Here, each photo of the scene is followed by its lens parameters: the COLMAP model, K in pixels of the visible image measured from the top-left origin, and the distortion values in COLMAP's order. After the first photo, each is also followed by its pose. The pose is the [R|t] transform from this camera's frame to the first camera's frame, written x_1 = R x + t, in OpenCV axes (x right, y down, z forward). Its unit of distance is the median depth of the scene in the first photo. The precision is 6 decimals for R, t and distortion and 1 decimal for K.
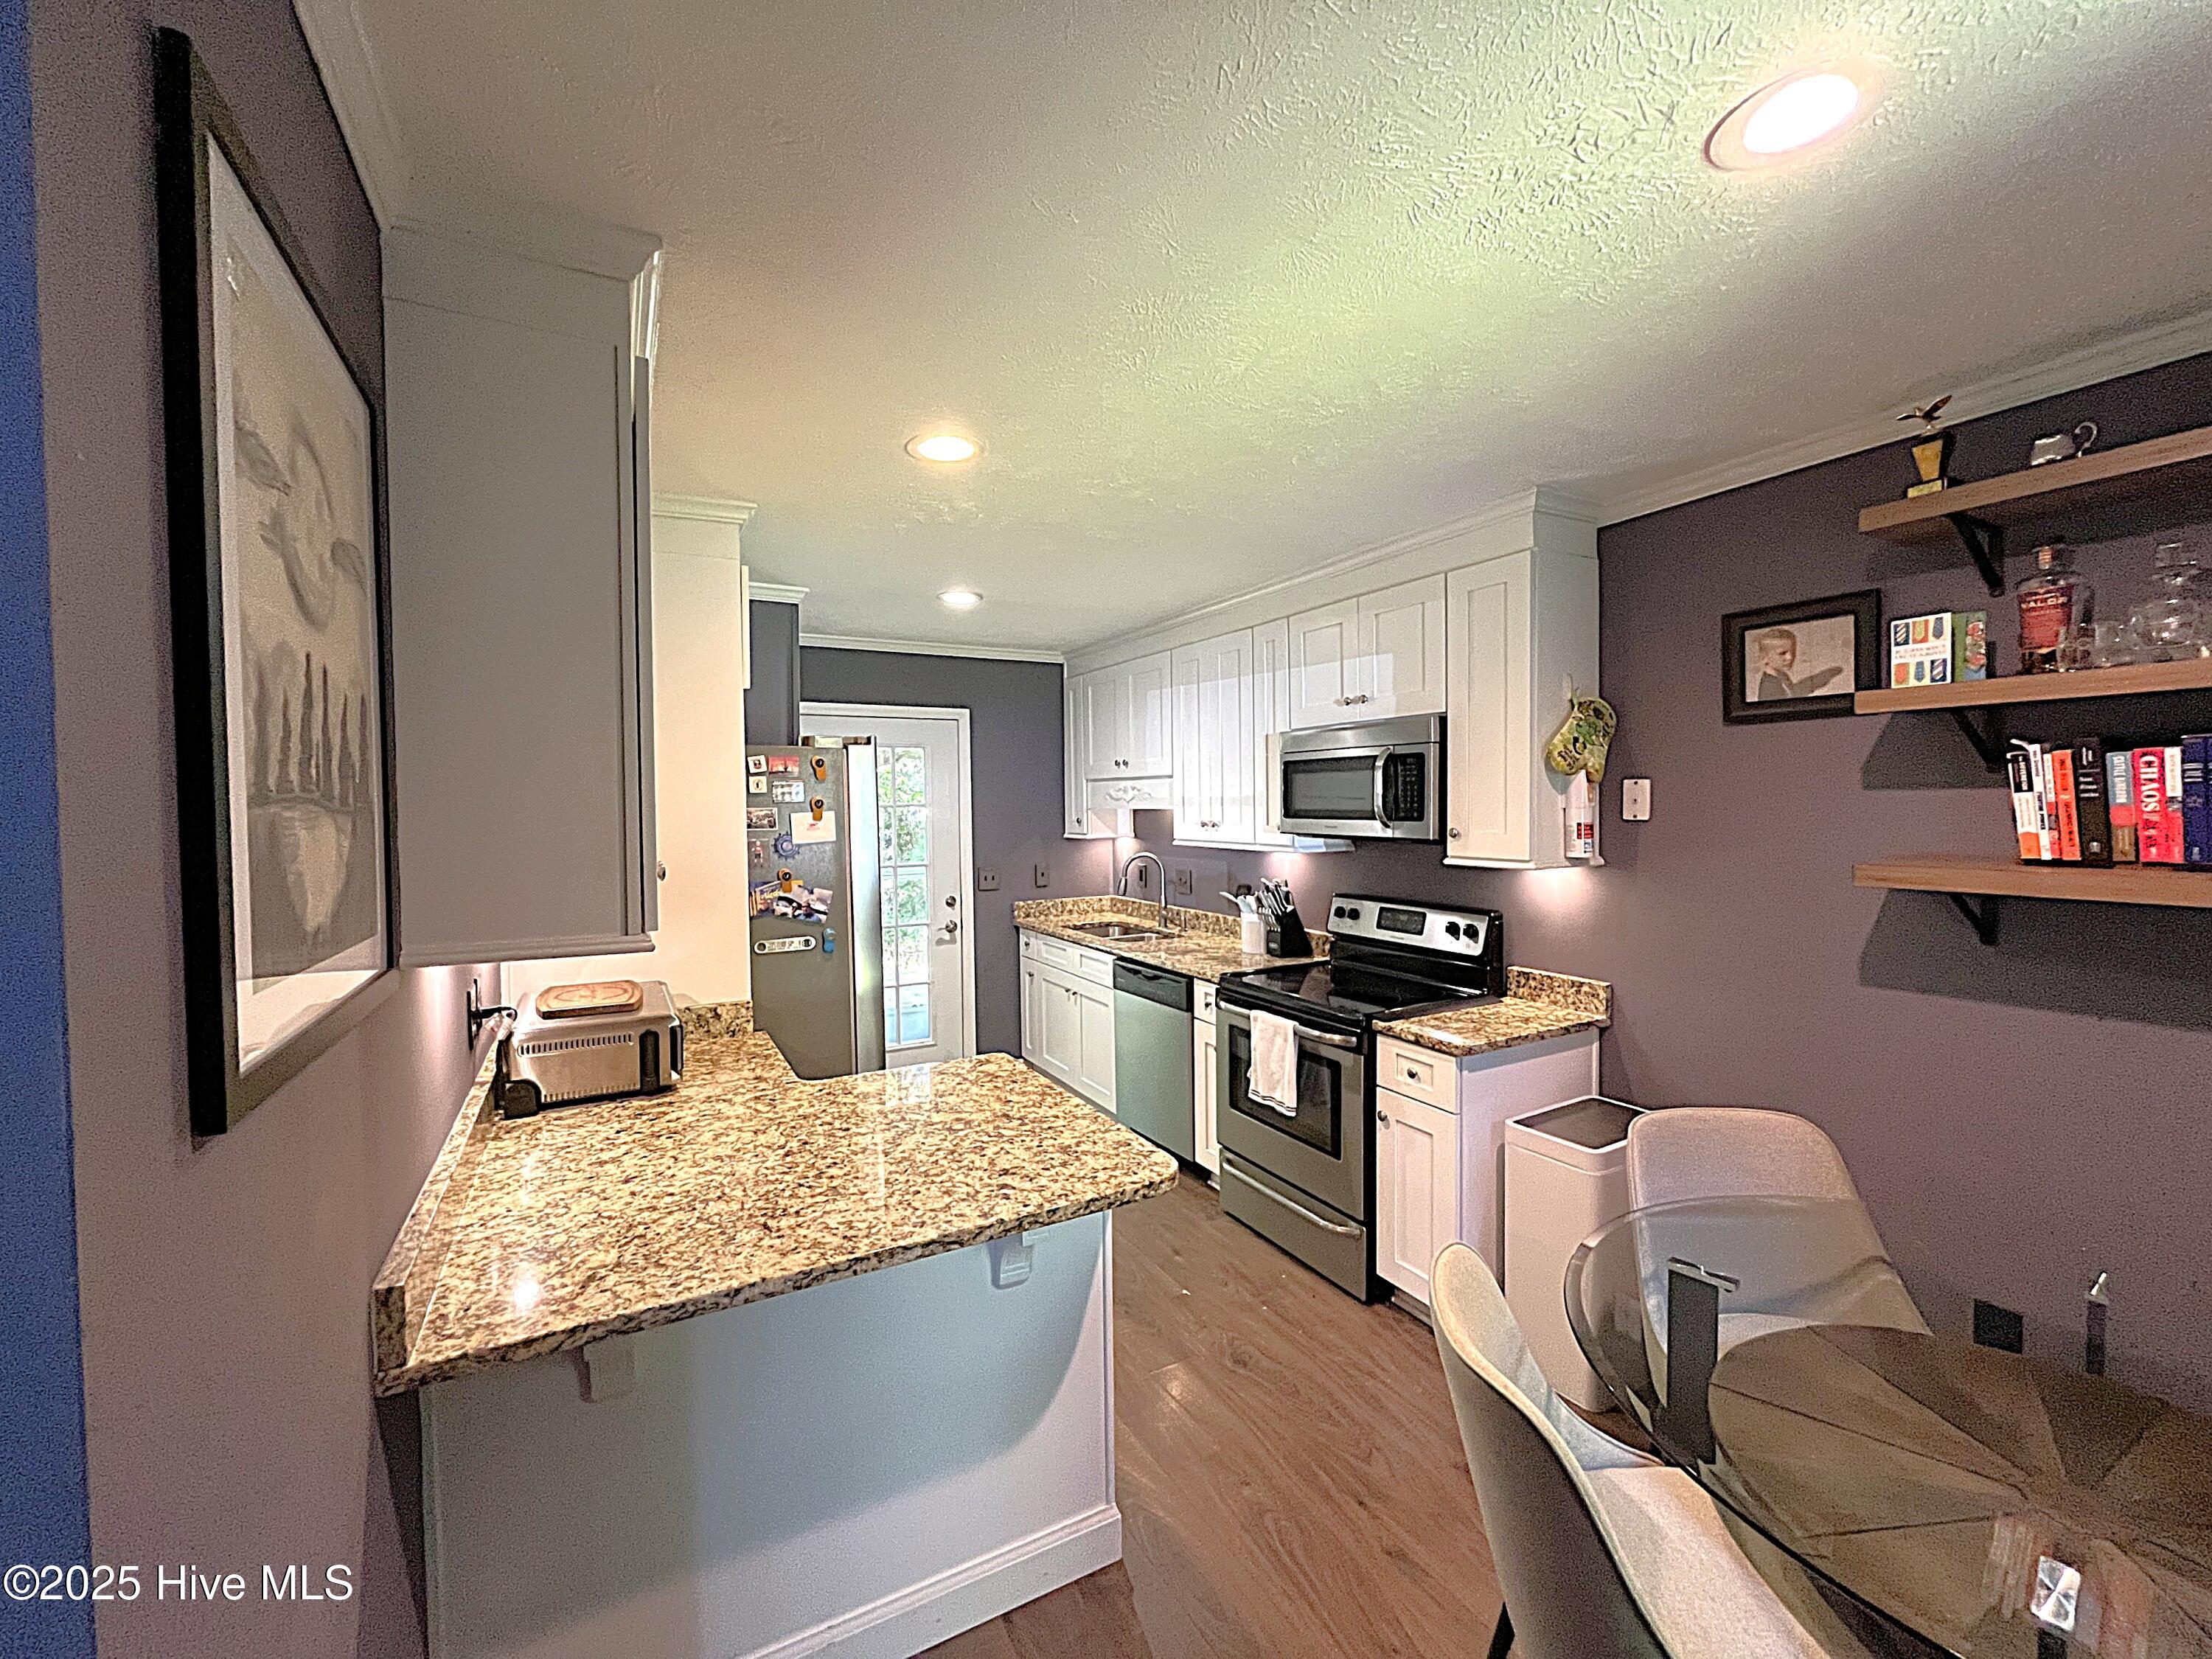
lens RADIAL K [[896.1, 0, 1089.4], [0, 896.1, 825.5], [0, 0, 1]] dist [-0.001902, -0.000155]
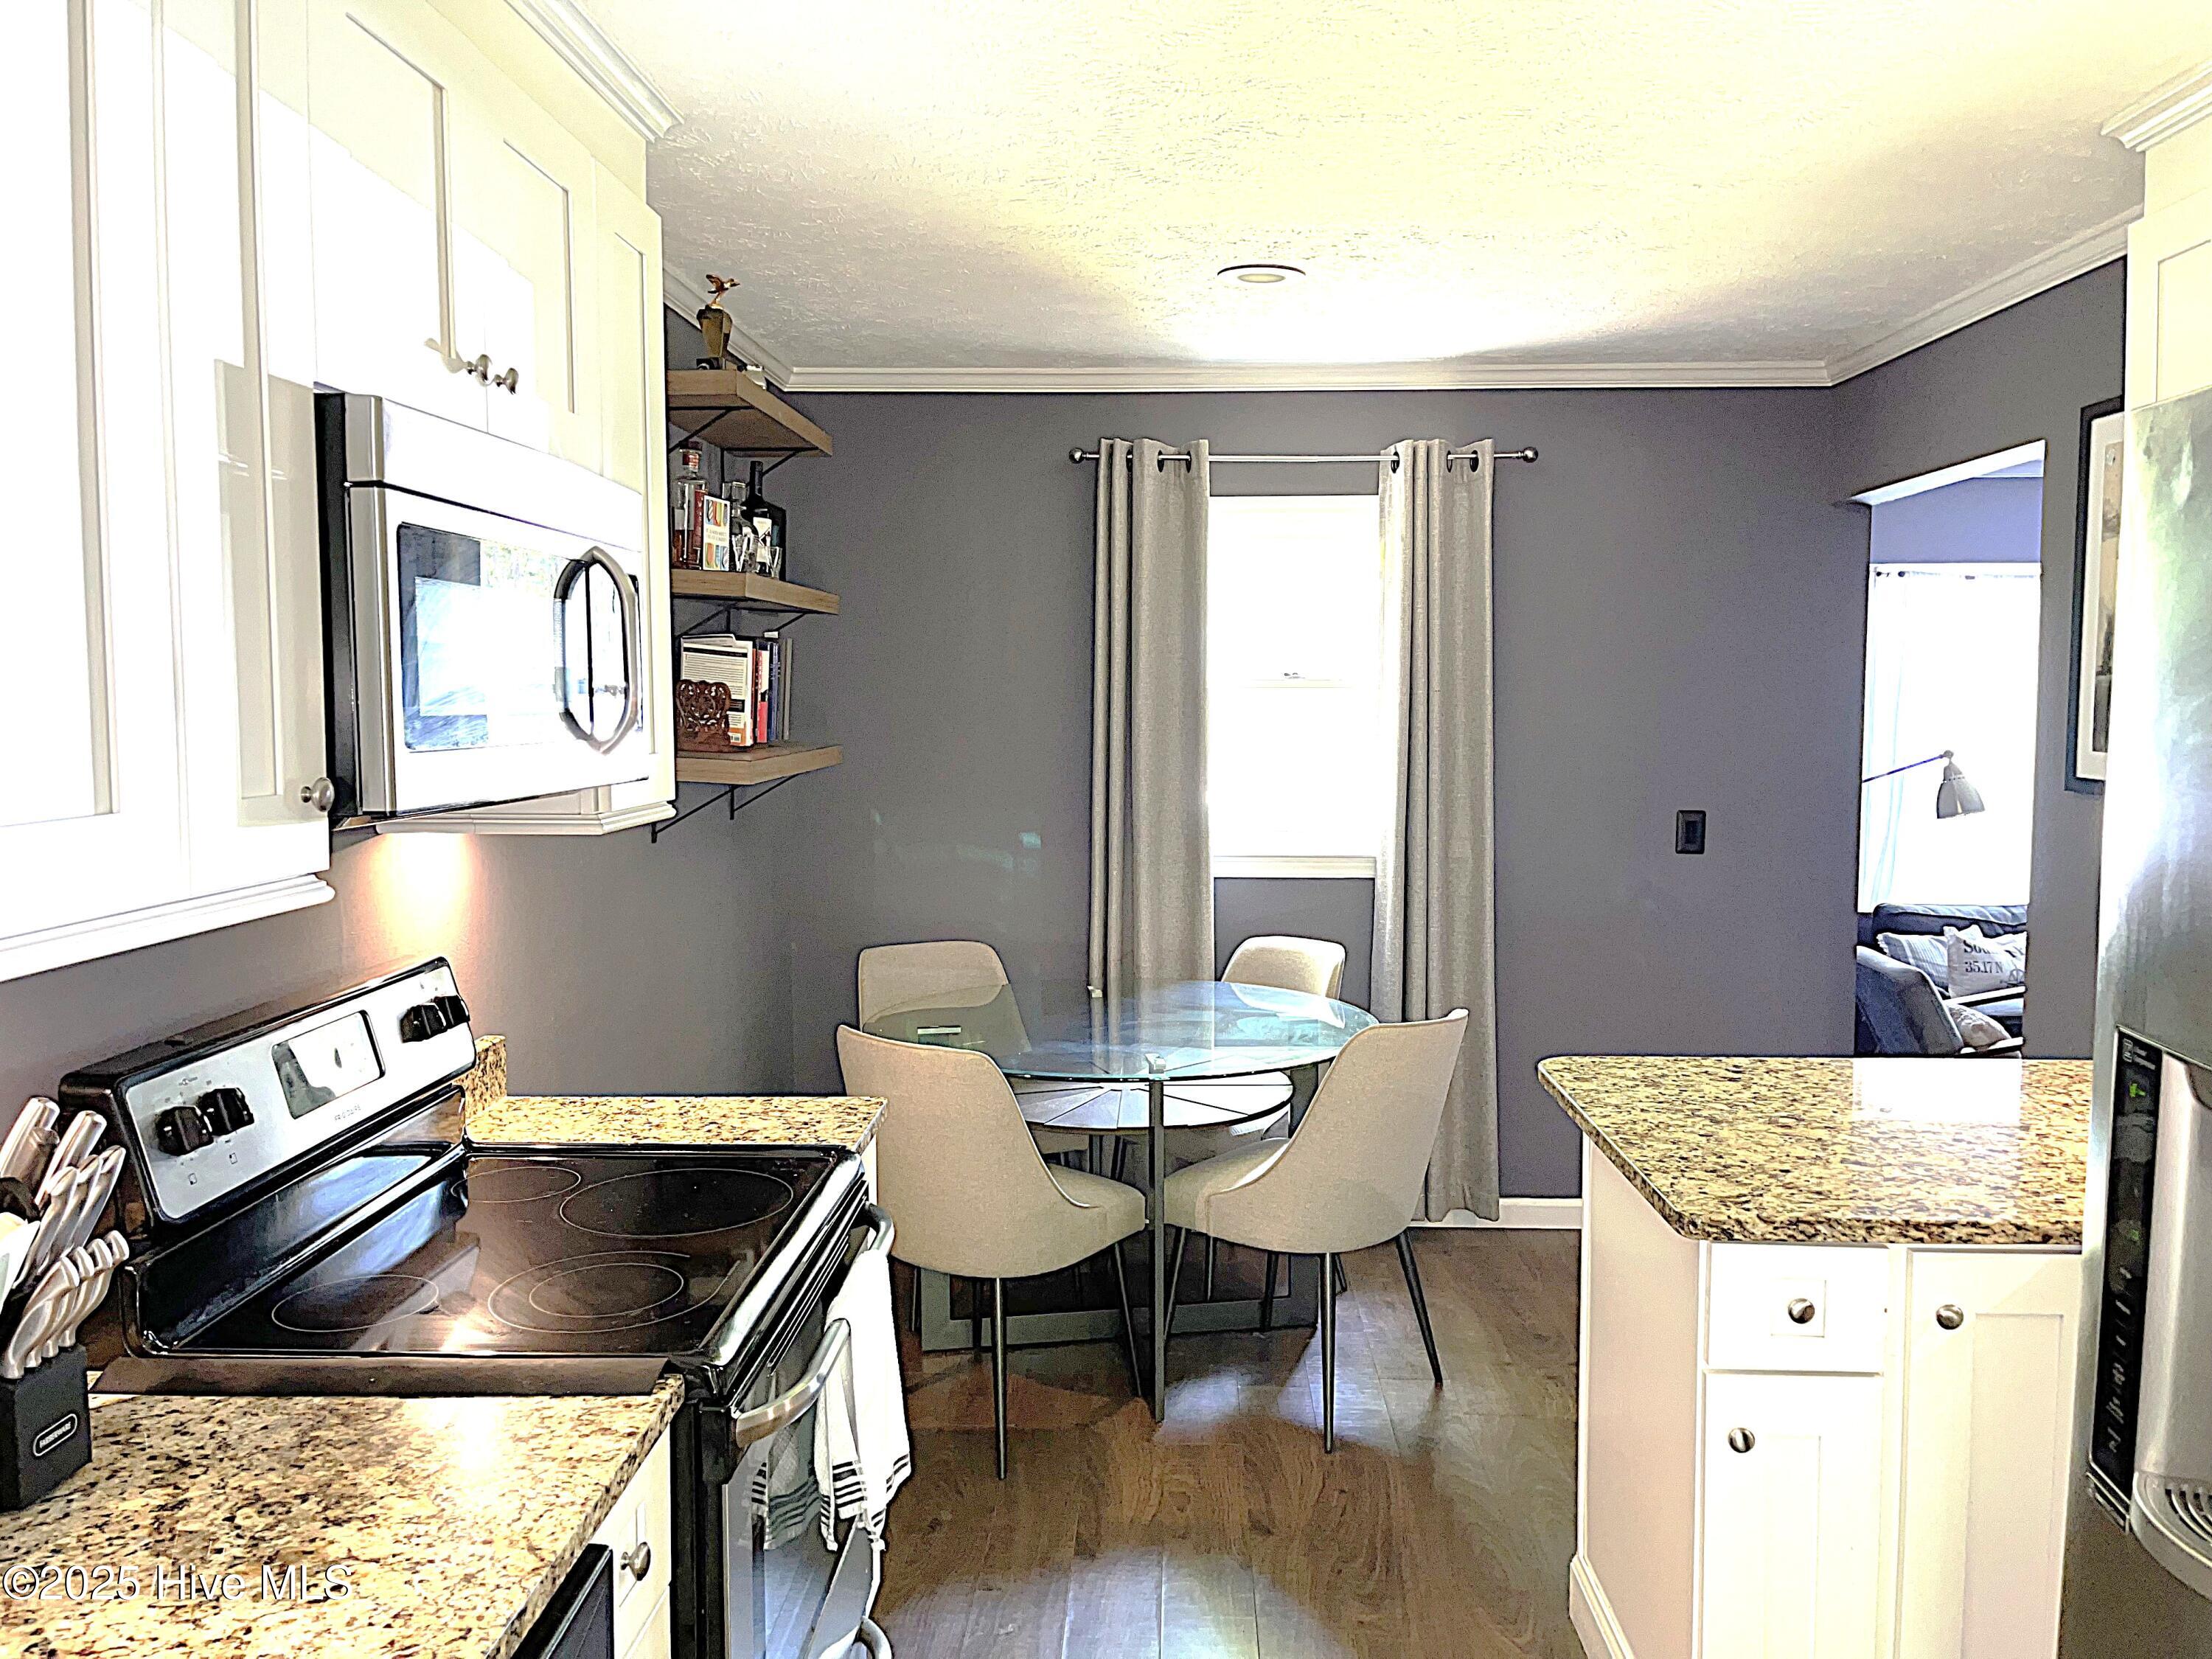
lens RADIAL K [[1698.5, 0, 1108.1], [0, 1698.5, 823.9], [0, 0, 1]] dist [0.016407, 0.000569]
pose [[-0.866497, -0.024872, 0.498563, -0.287954], [0.021727, 0.995932, 0.087444, -0.032681], [-0.498710, 0.086602, -0.862432, 2.000366]]
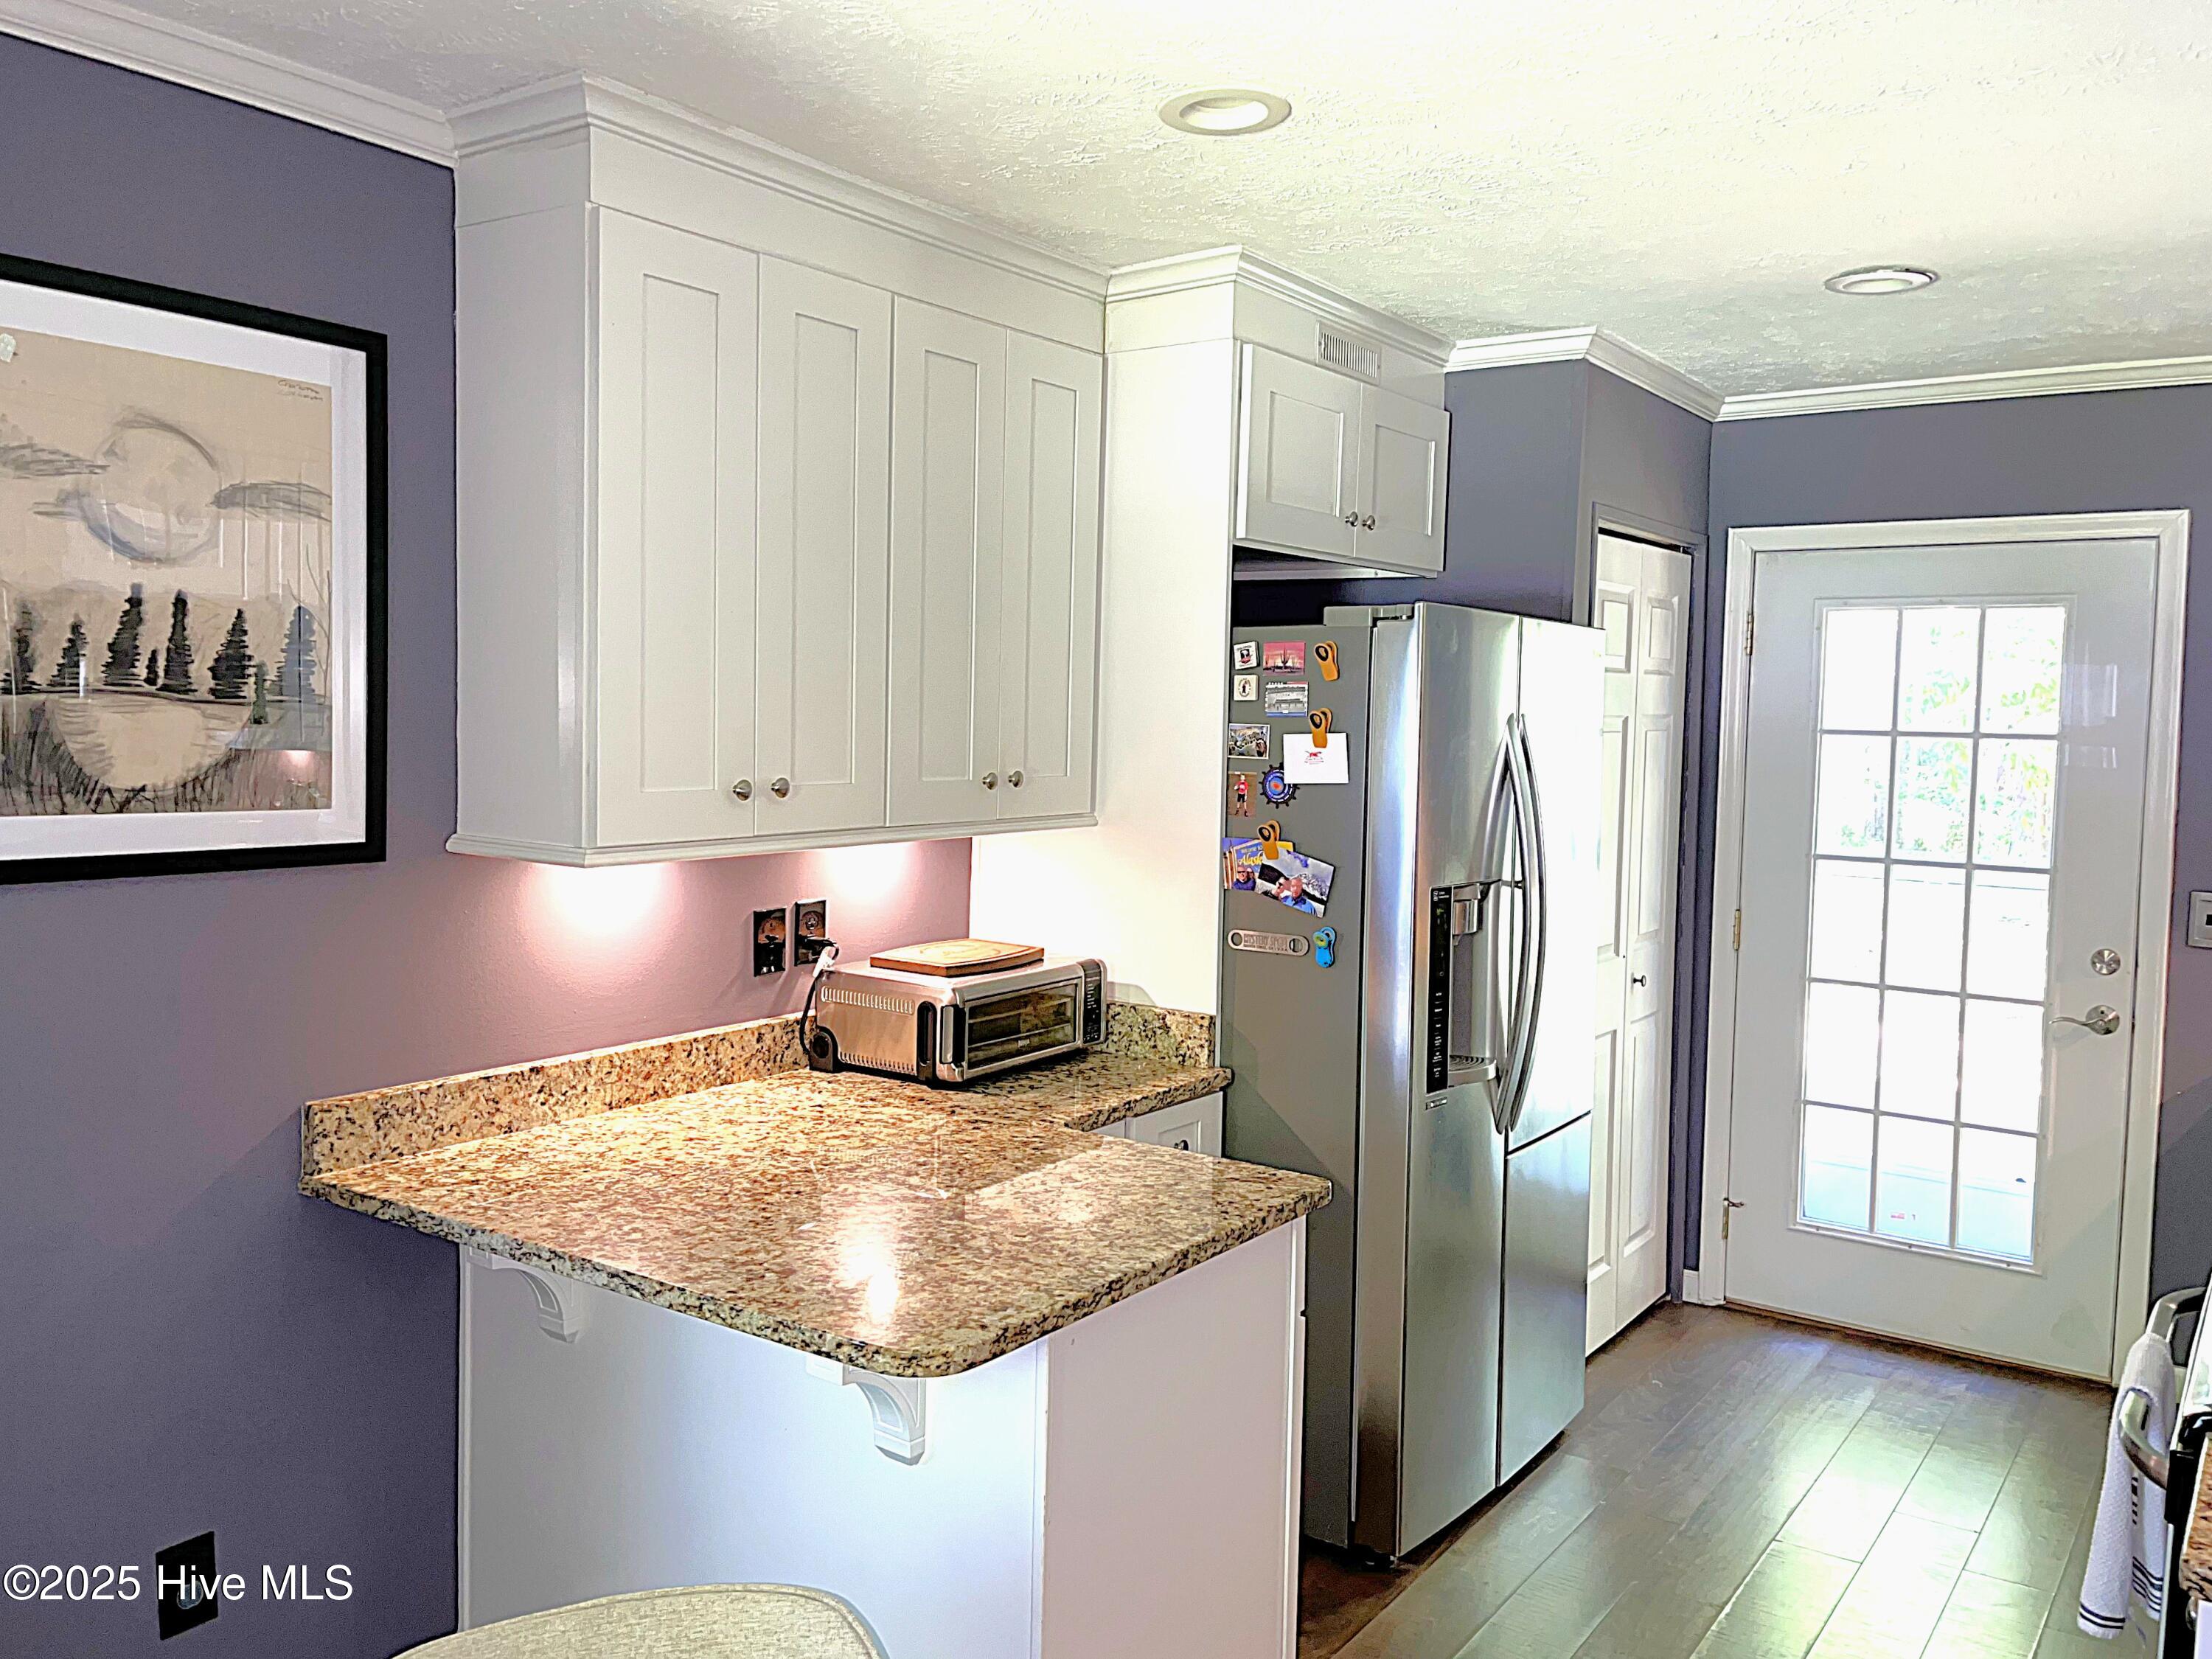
lens RADIAL K [[1698.5, 0, 1116.5], [0, 1698.5, 819.5], [0, 0, 1]] dist [0.016407, 0.000569]
pose [[0.457658, 0.080324, -0.885493, 0.793548], [-0.048769, 0.996679, 0.065204, -0.030812], [0.887790, 0.013344, 0.460056, 0.421771]]
